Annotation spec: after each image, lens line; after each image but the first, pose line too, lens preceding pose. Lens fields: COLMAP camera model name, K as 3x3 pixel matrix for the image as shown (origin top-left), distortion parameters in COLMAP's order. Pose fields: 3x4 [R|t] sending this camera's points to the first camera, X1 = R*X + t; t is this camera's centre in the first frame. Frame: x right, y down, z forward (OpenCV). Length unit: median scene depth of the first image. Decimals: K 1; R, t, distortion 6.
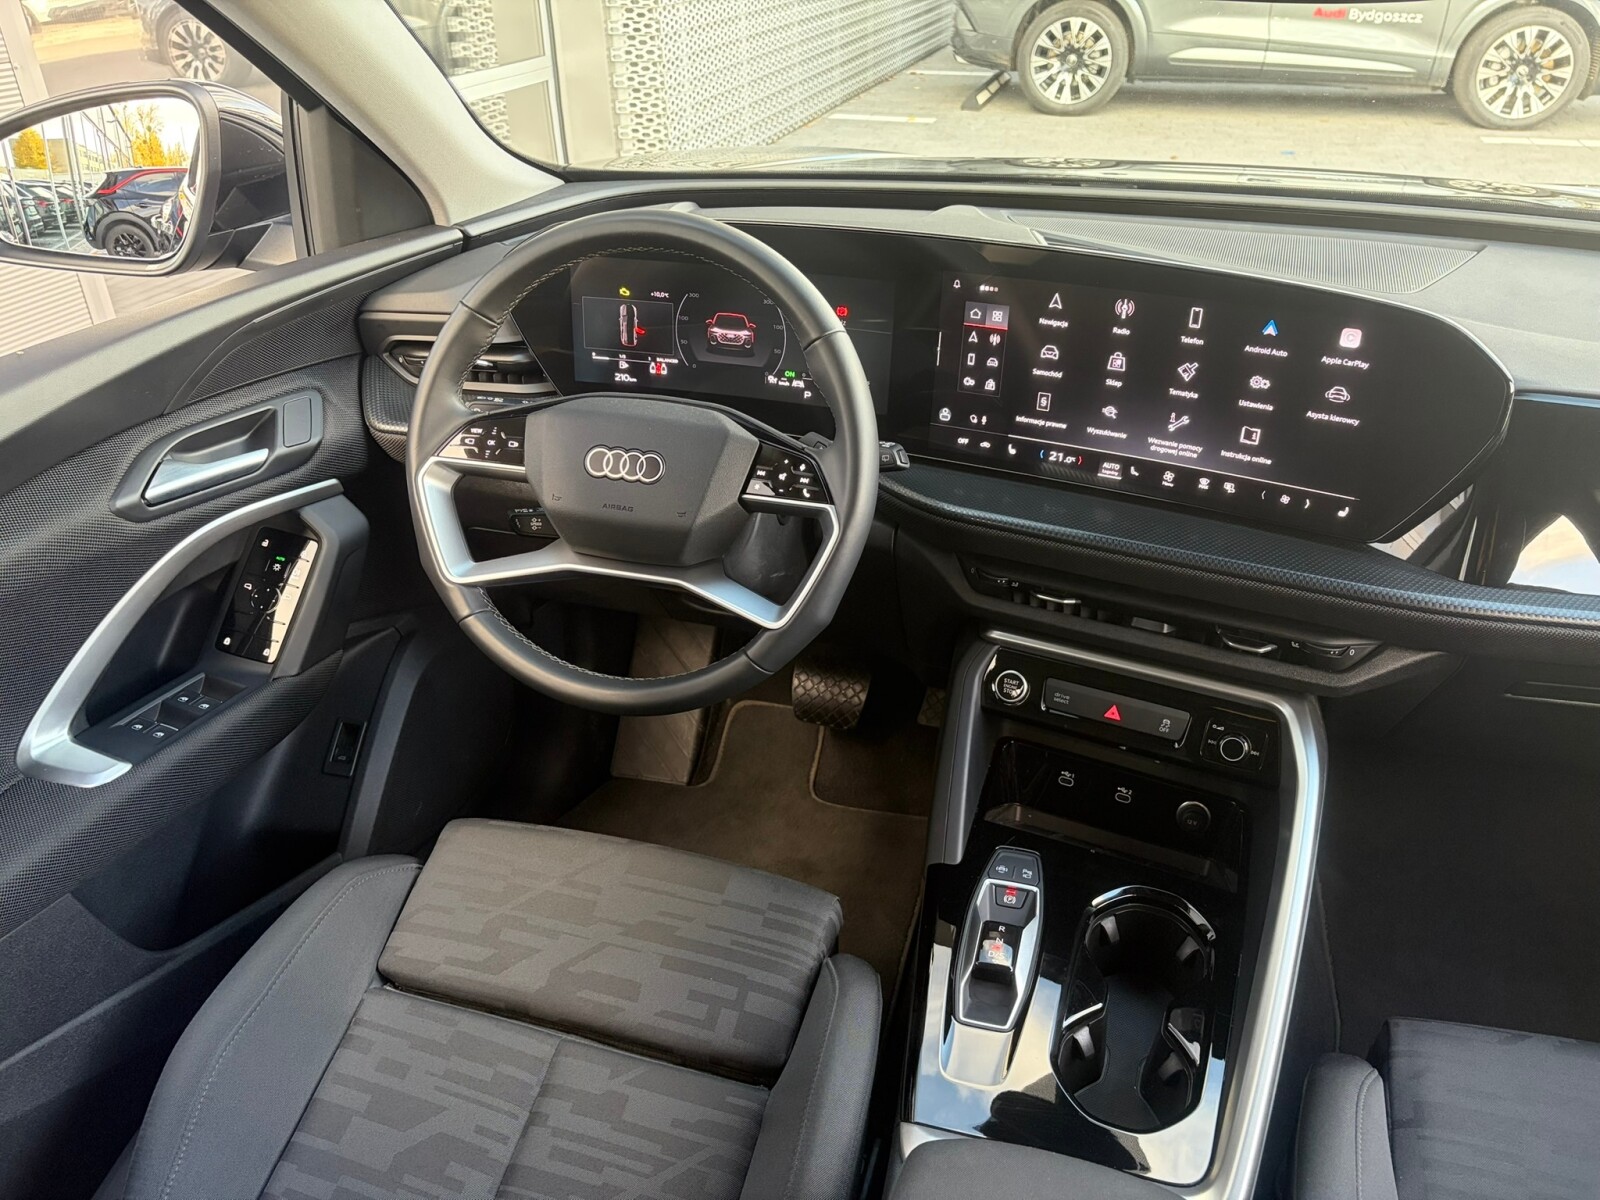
lens RADIAL K [[1211.3, 0, 798.9], [0, 1211.3, 609.0], [0, 0, 1]] dist [0.036817, -0.044528]
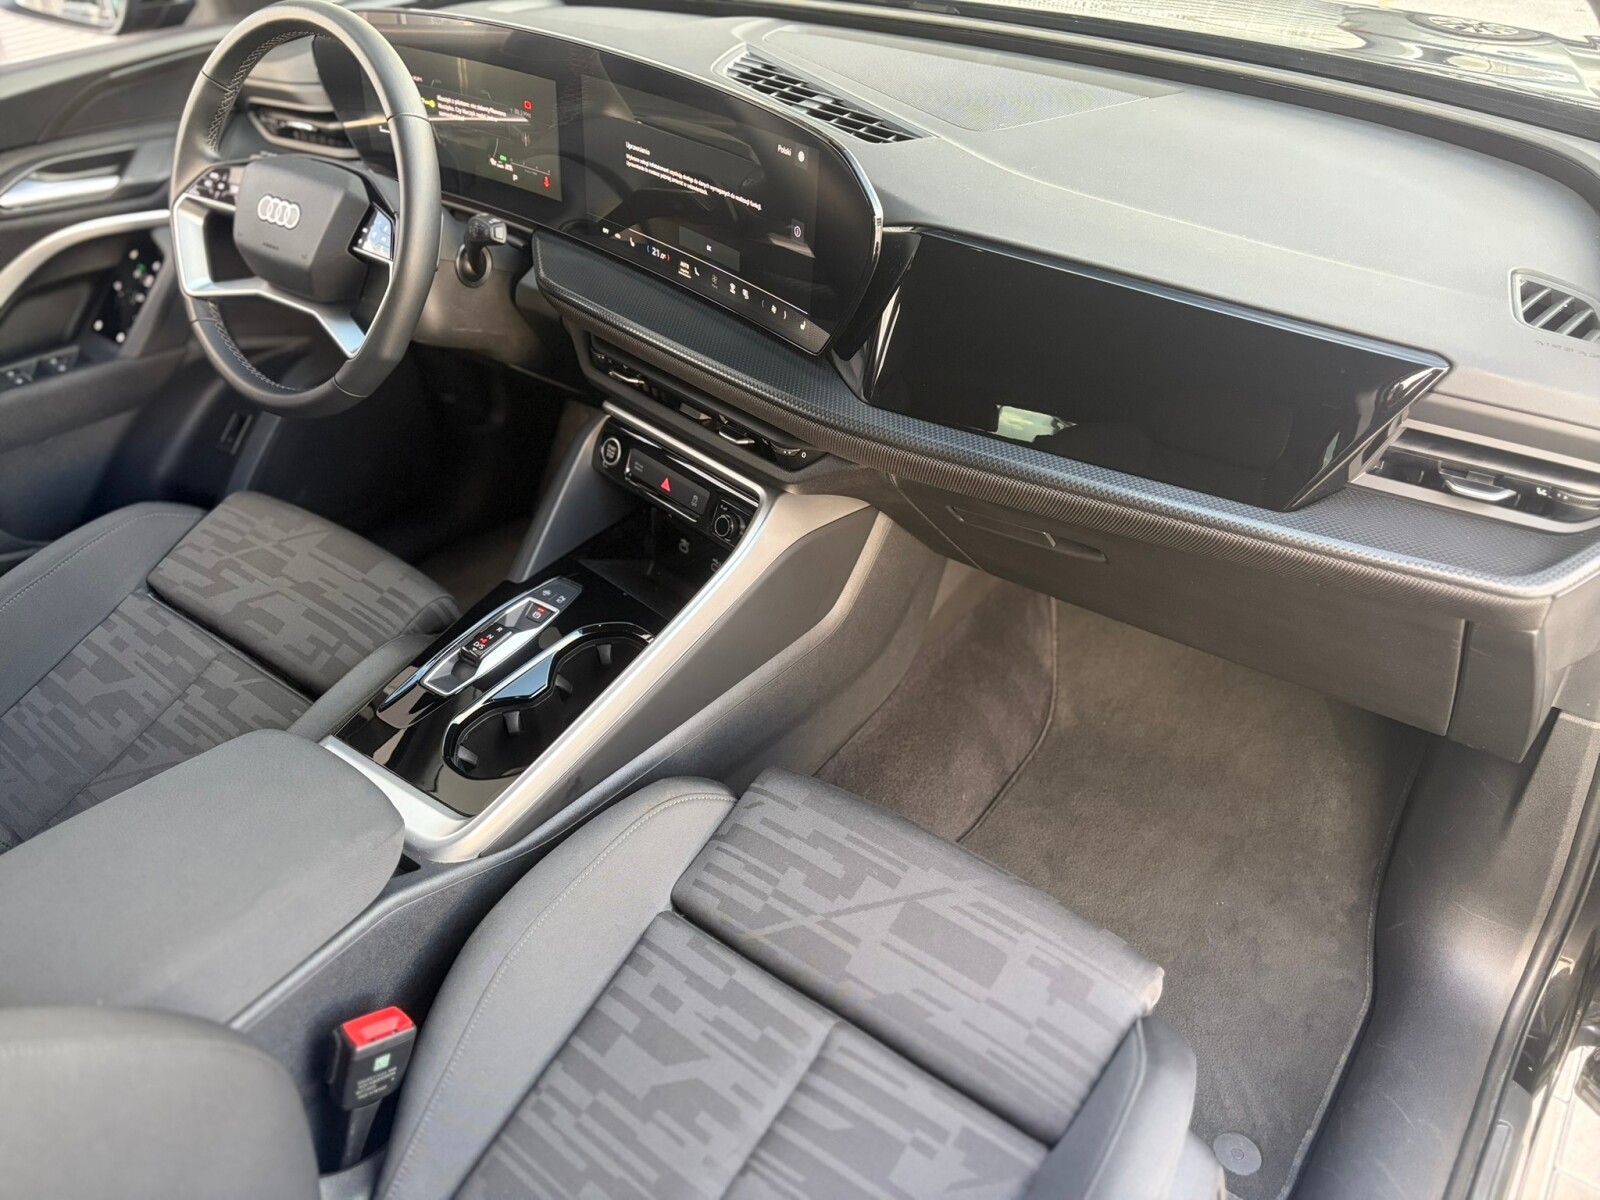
lens RADIAL K [[1205.1, 0, 804.5], [0, 1205.1, 613.6], [0, 0, 1]] dist [0.019614, 0.003318]
pose [[0.941764, 0.194512, -0.274310, 0.737594], [-0.153190, 0.974331, 0.164961, -0.004133], [0.299356, -0.113333, 0.947387, -0.069630]]
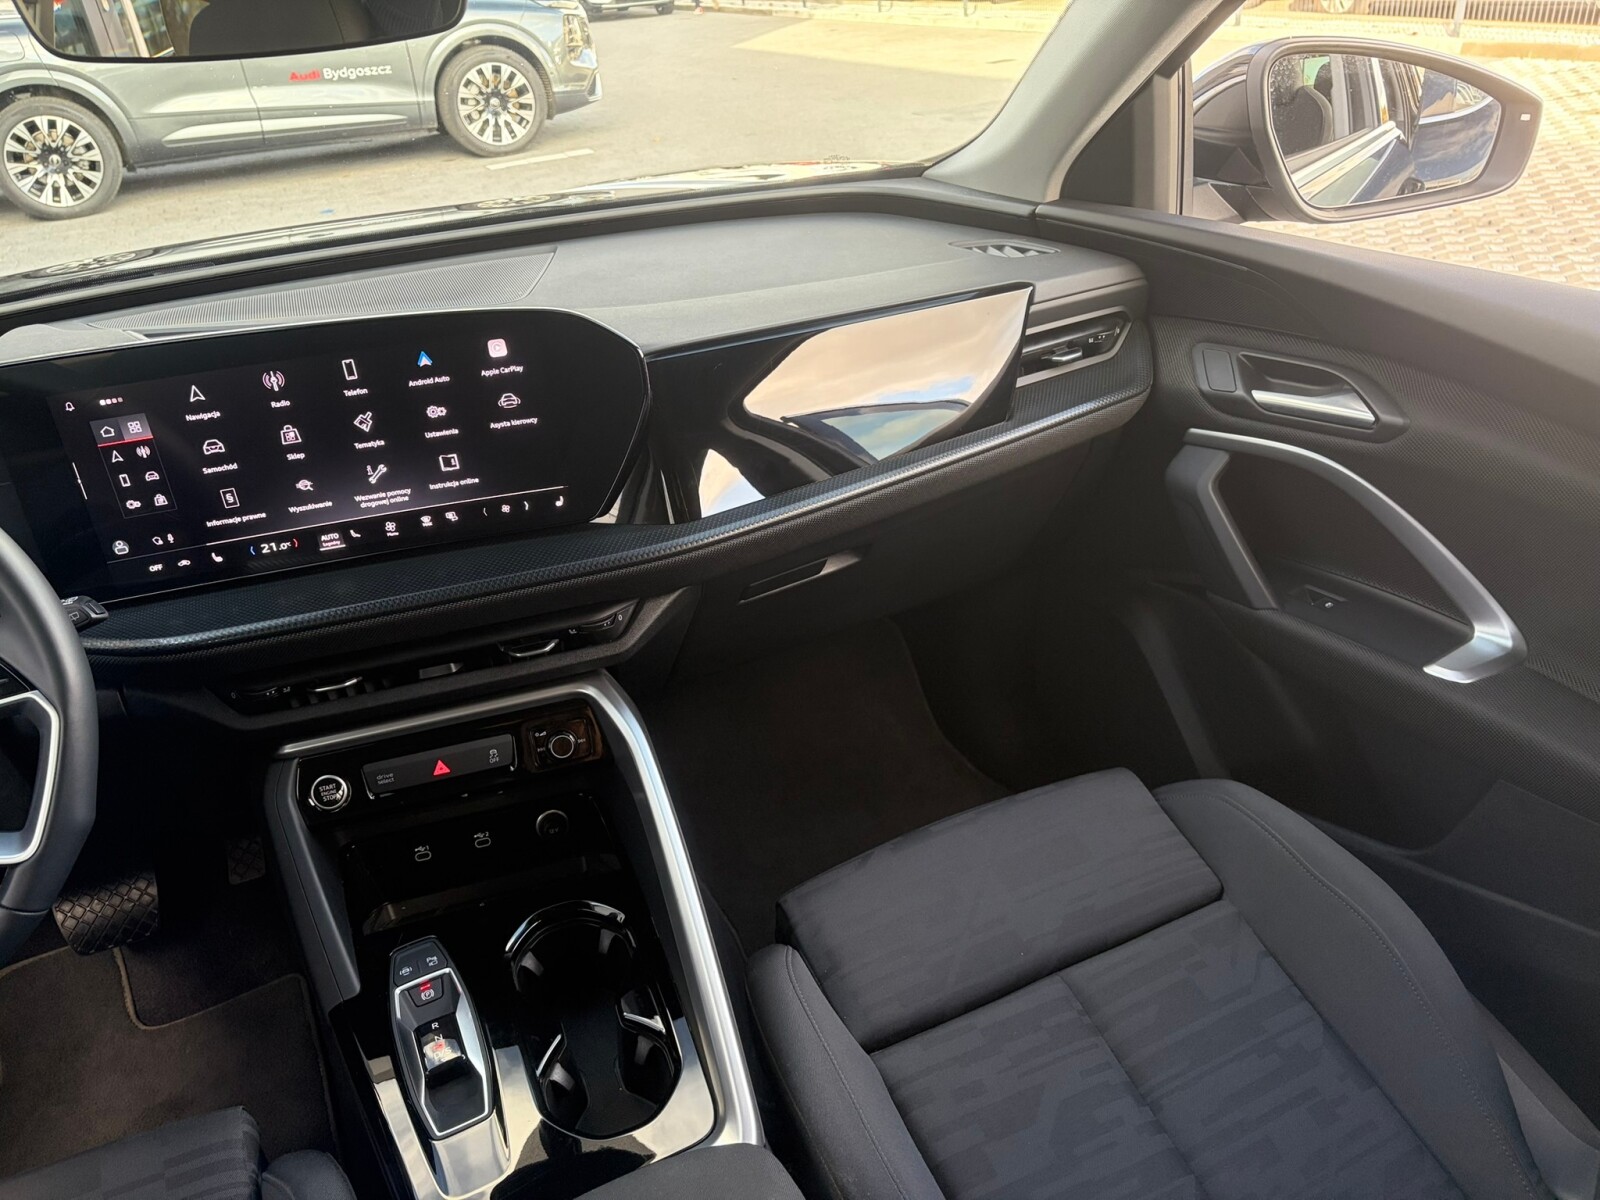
lens RADIAL K [[1215.9, 0, 799.3], [0, 1215.9, 610.4], [0, 0, 1]] dist [0.014449, -0.001517]
pose [[0.737446, -0.376235, 0.560910, -0.031424], [0.400537, 0.912298, 0.085333, 0.001557], [-0.543823, 0.161737, 0.823467, 0.014910]]
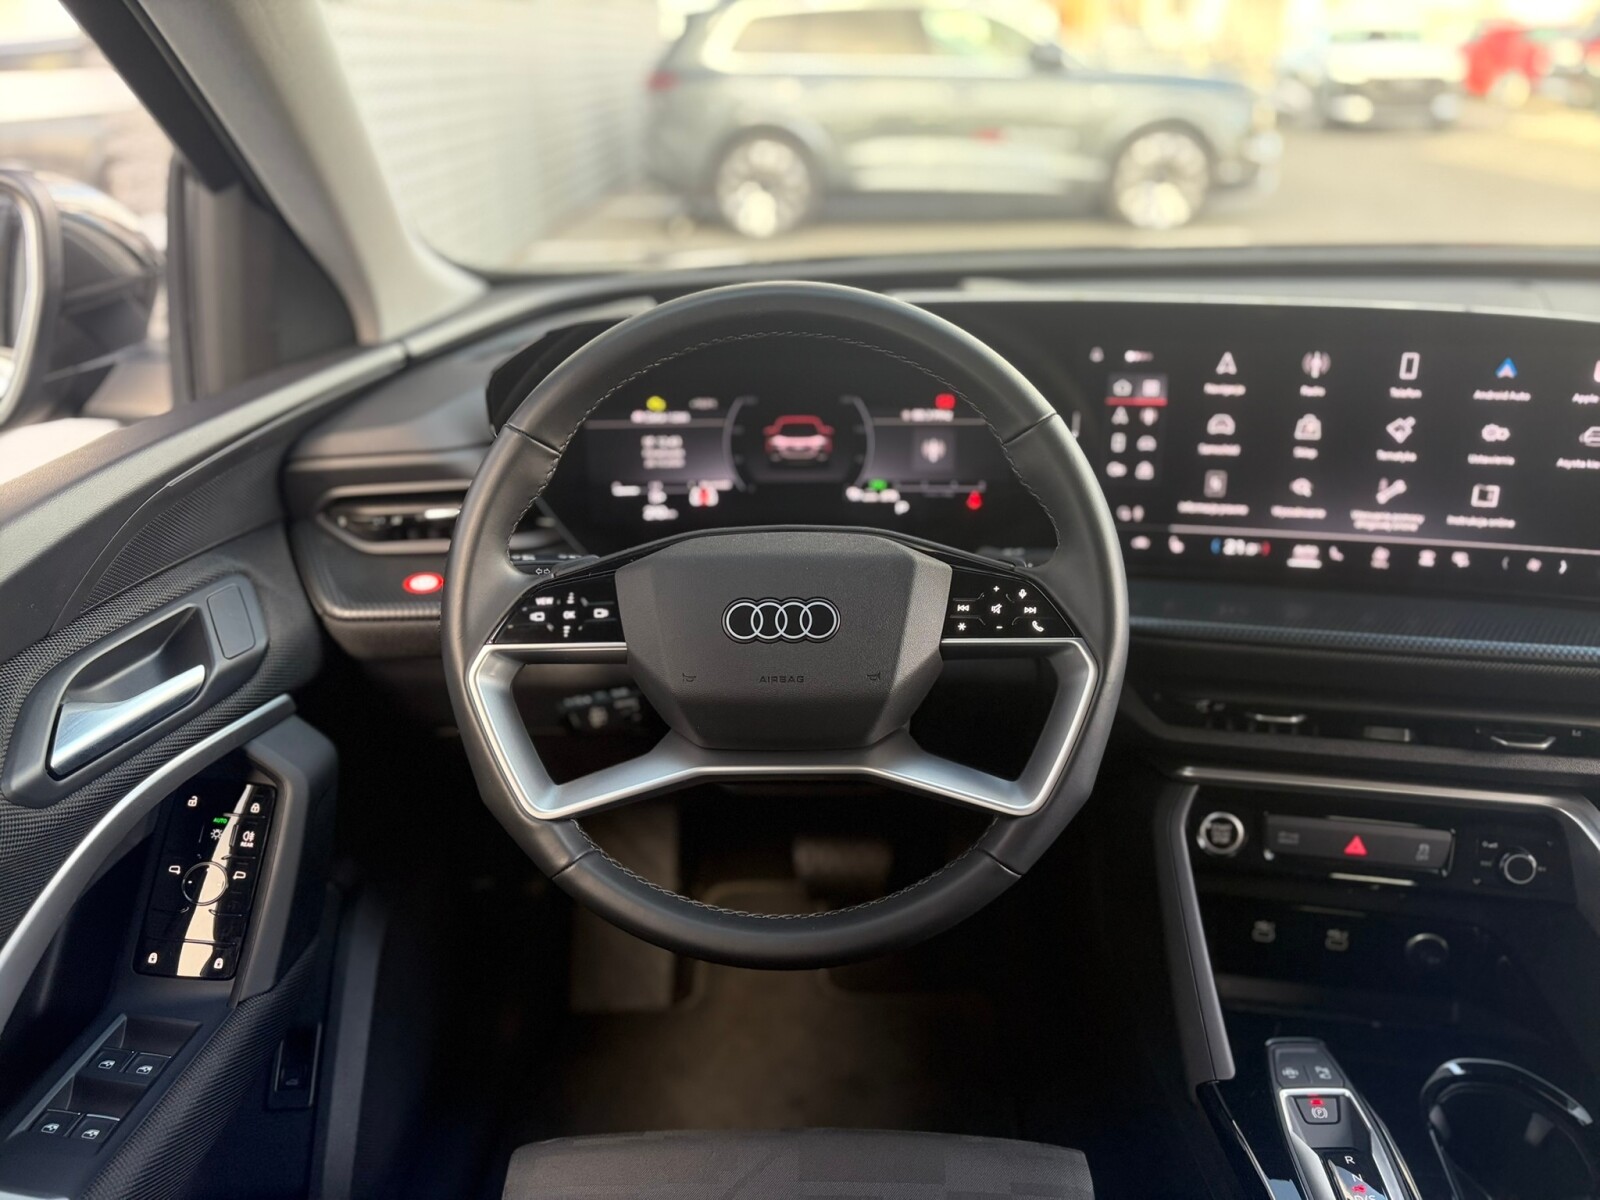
lens RADIAL K [[1215.9, 0, 799.3], [0, 1215.9, 610.4], [0, 0, 1]] dist [0.014449, -0.001517]
pose [[0.965075, -0.123070, 0.231267, -0.278980], [0.145569, 0.985876, -0.082819, -0.059021], [-0.217808, 0.113591, 0.969359, 0.270267]]
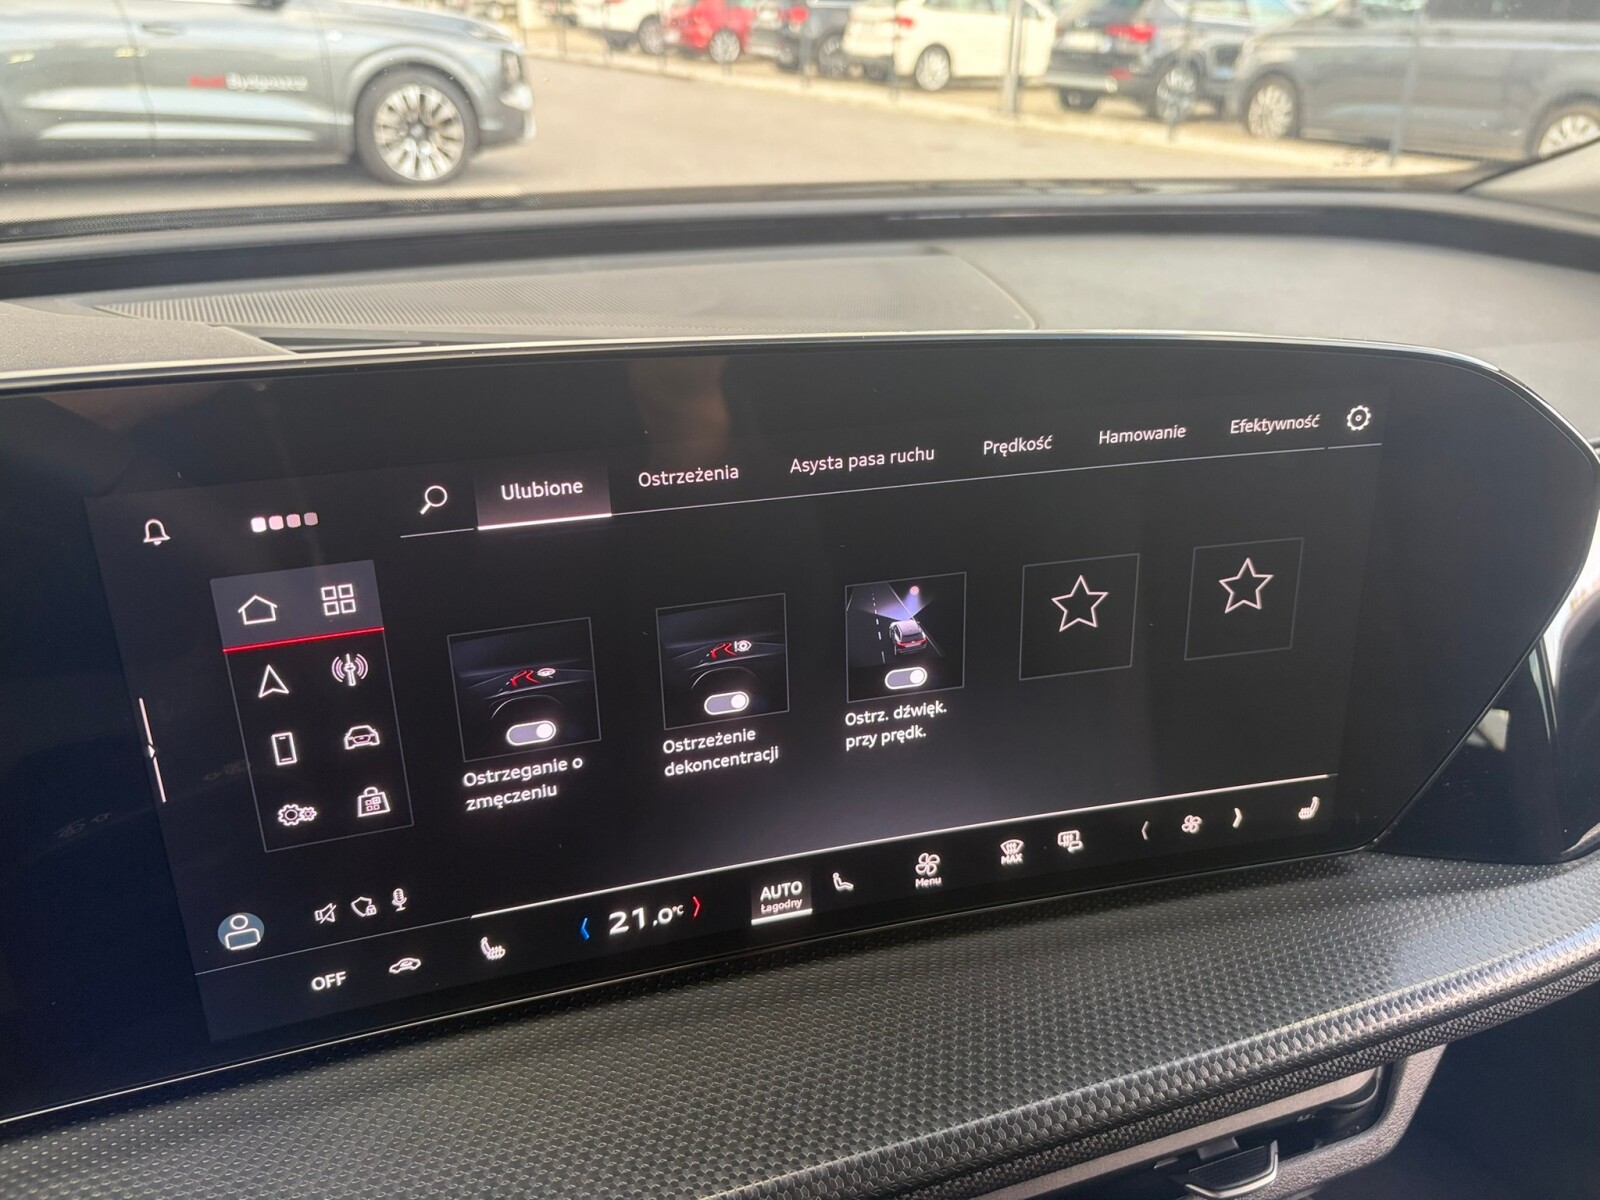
lens RADIAL K [[1246.7, 0, 804.2], [0, 1246.7, 602.4], [0, 0, 1]] dist [-0.004981, 0.004339]
pose [[0.688024, -0.295871, 0.662633, 0.038096], [0.341527, 0.937686, 0.064070, -0.222485], [-0.640298, 0.182225, 0.746198, 0.701648]]
